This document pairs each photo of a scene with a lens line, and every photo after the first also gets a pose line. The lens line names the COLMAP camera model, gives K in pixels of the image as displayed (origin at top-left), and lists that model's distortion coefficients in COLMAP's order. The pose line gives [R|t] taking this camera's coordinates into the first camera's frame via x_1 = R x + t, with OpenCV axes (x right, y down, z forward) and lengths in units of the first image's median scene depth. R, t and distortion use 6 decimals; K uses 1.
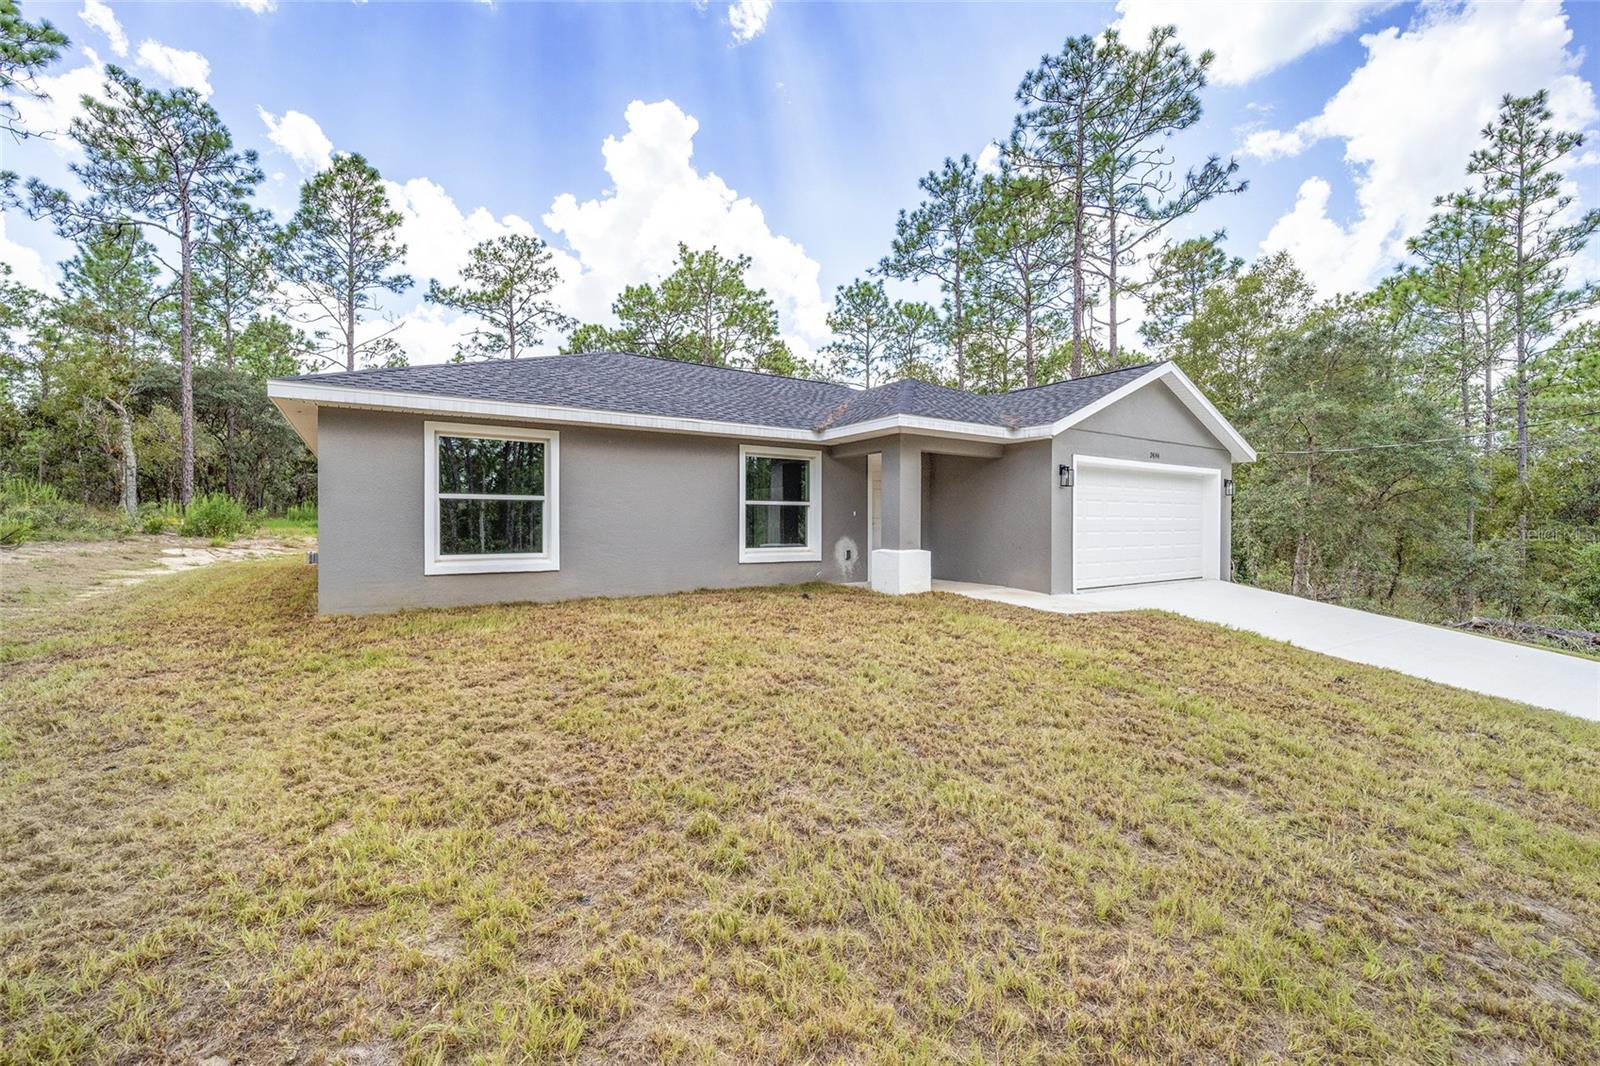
lens RADIAL K [[652.8, 0, 791.2], [0, 652.8, 517.5], [0, 0, 1]] dist [-0.020932, 0.000019]
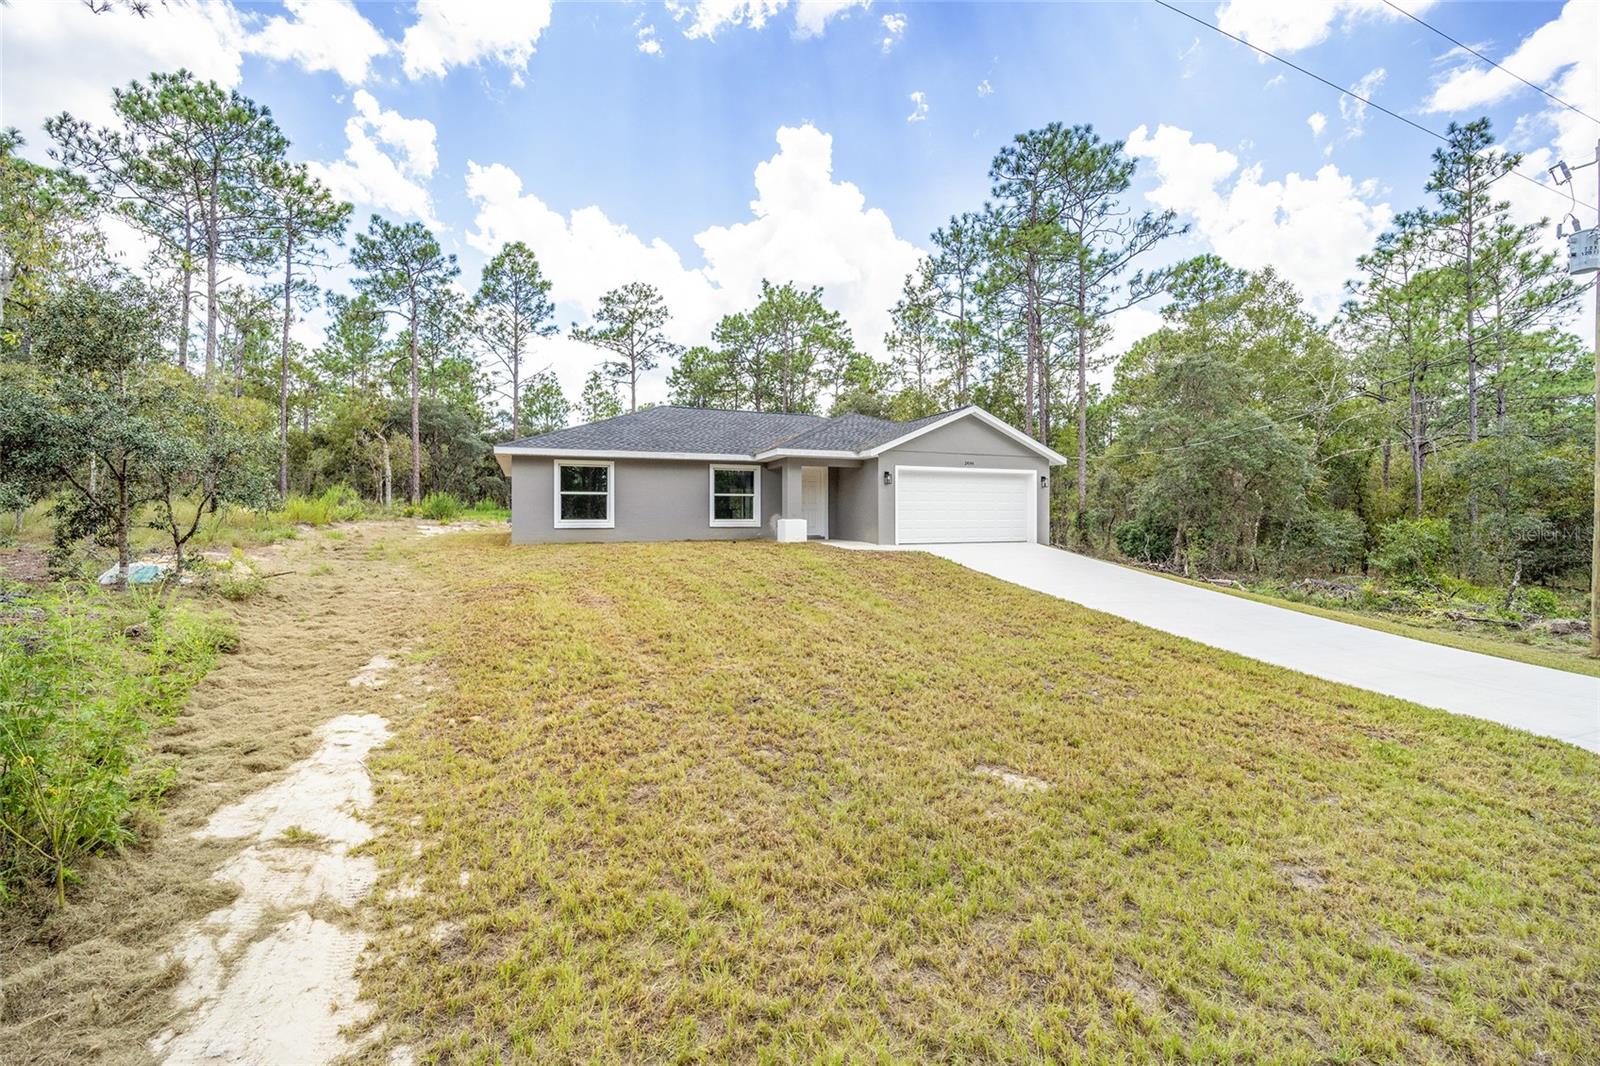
lens RADIAL K [[656.5, 0, 795.8], [0, 656.5, 503.0], [0, 0, 1]] dist [-0.023259, -0.000270]
pose [[0.982356, -0.007286, -0.186878, 0.173822], [0.004985, 0.999906, -0.012784, 0.008832], [0.186954, 0.011627, 0.982300, -0.272812]]
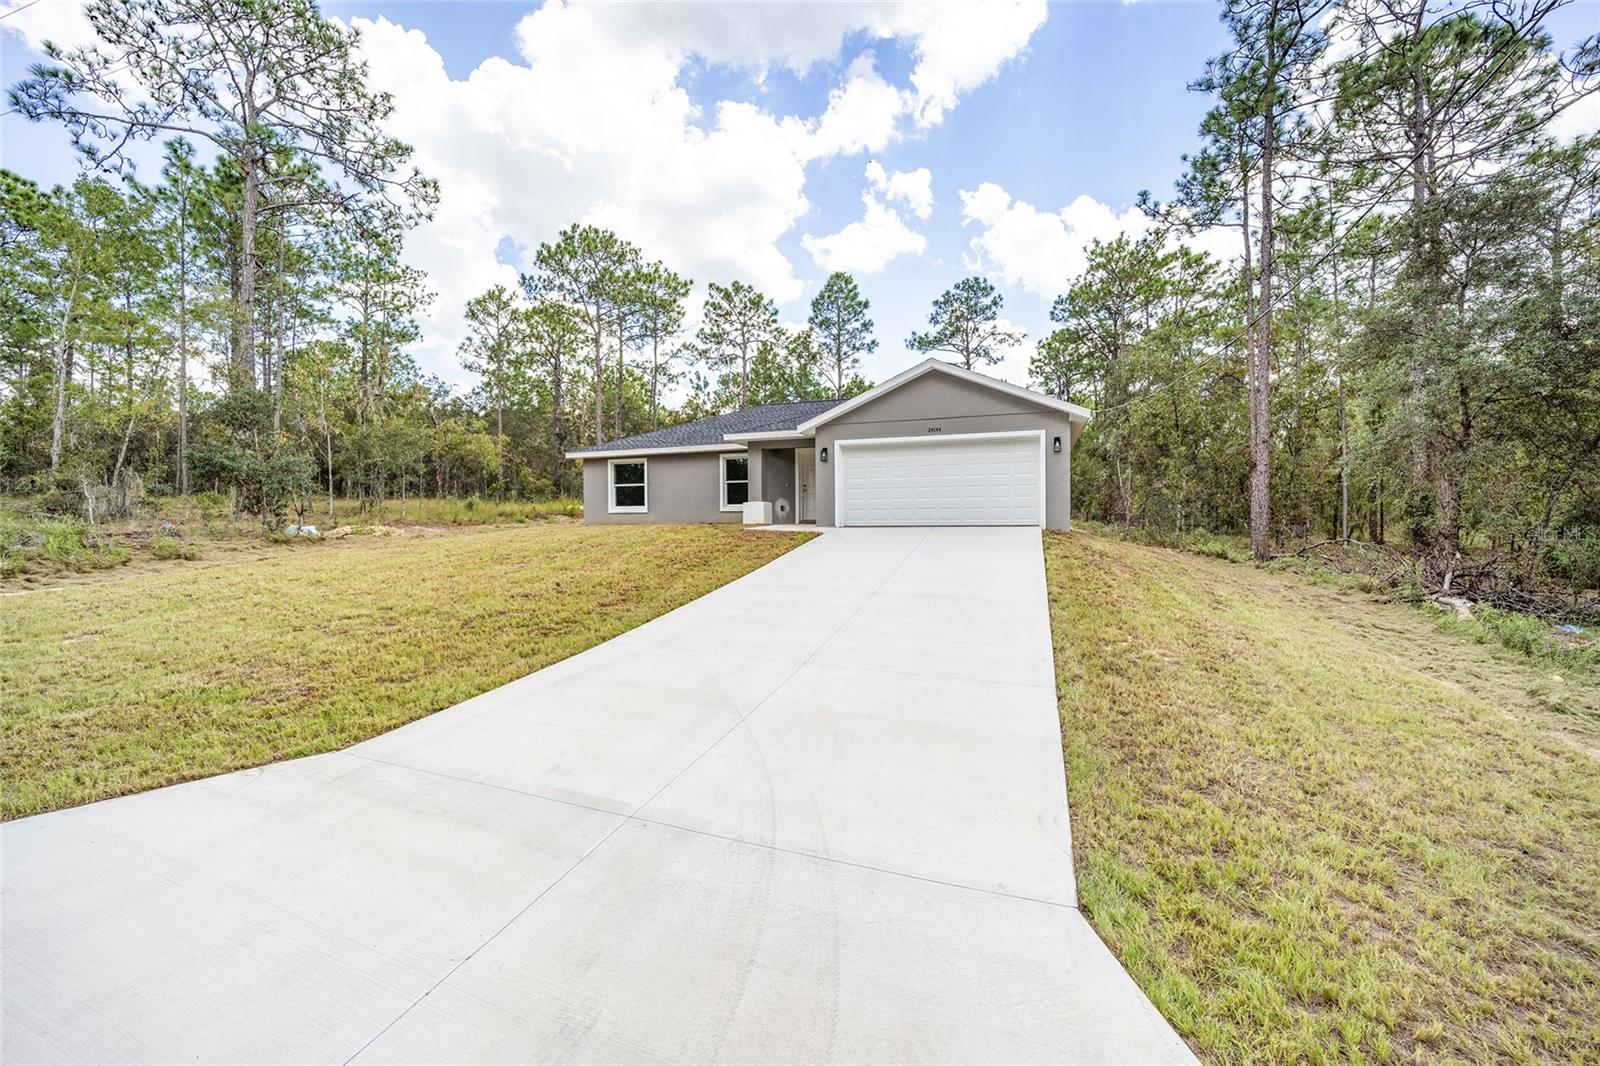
lens RADIAL K [[652.8, 0, 791.2], [0, 652.8, 517.5], [0, 0, 1]] dist [-0.020932, 0.000019]
pose [[0.590997, -0.013402, -0.806562, 0.580961], [0.014147, 0.999880, -0.006247, 0.035653], [0.806550, -0.007719, 0.591116, -0.015483]]
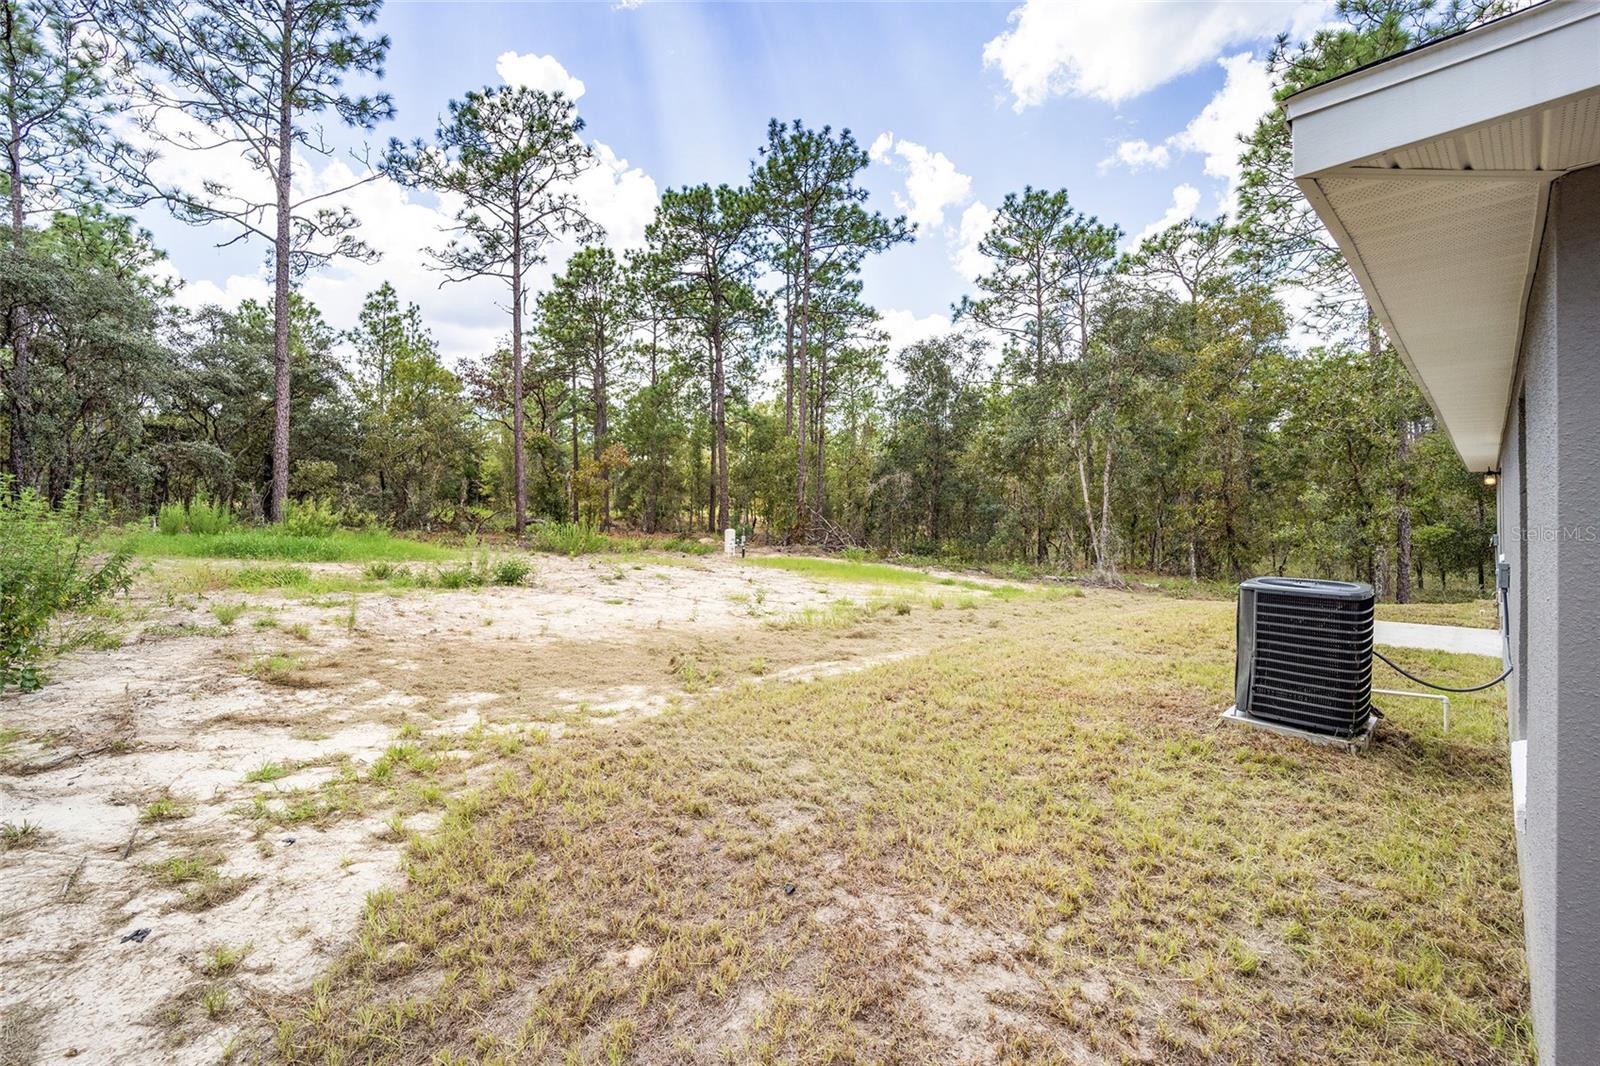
lens RADIAL K [[656.5, 0, 795.8], [0, 656.5, 503.0], [0, 0, 1]] dist [-0.023259, -0.000270]
pose [[0.982733, -0.012882, 0.184580, -0.436208], [0.013517, 0.999906, -0.002179, -0.013567], [-0.184535, 0.004637, 0.982815, 0.473287]]
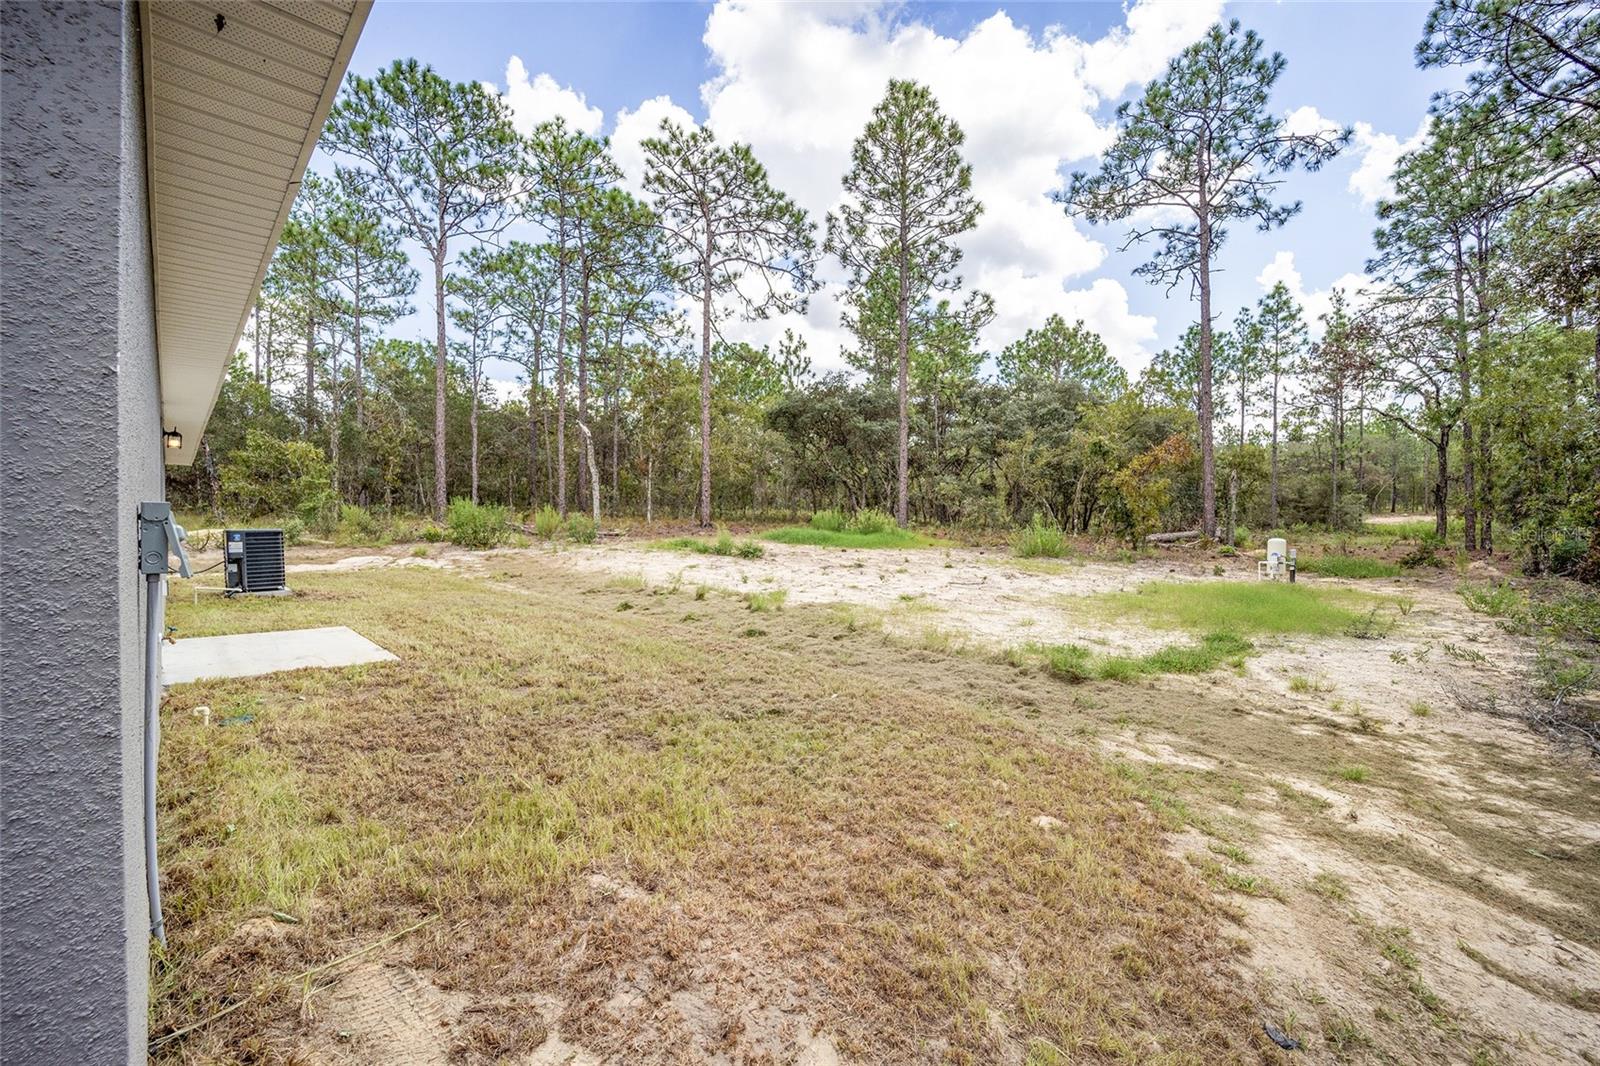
lens RADIAL K [[652.8, 0, 791.2], [0, 652.8, 517.5], [0, 0, 1]] dist [-0.020932, 0.000019]
pose [[0.192390, -0.019036, -0.981134, 0.102770], [0.002376, 0.999818, -0.018932, 0.002886], [0.981316, 0.001312, 0.192400, 0.821268]]
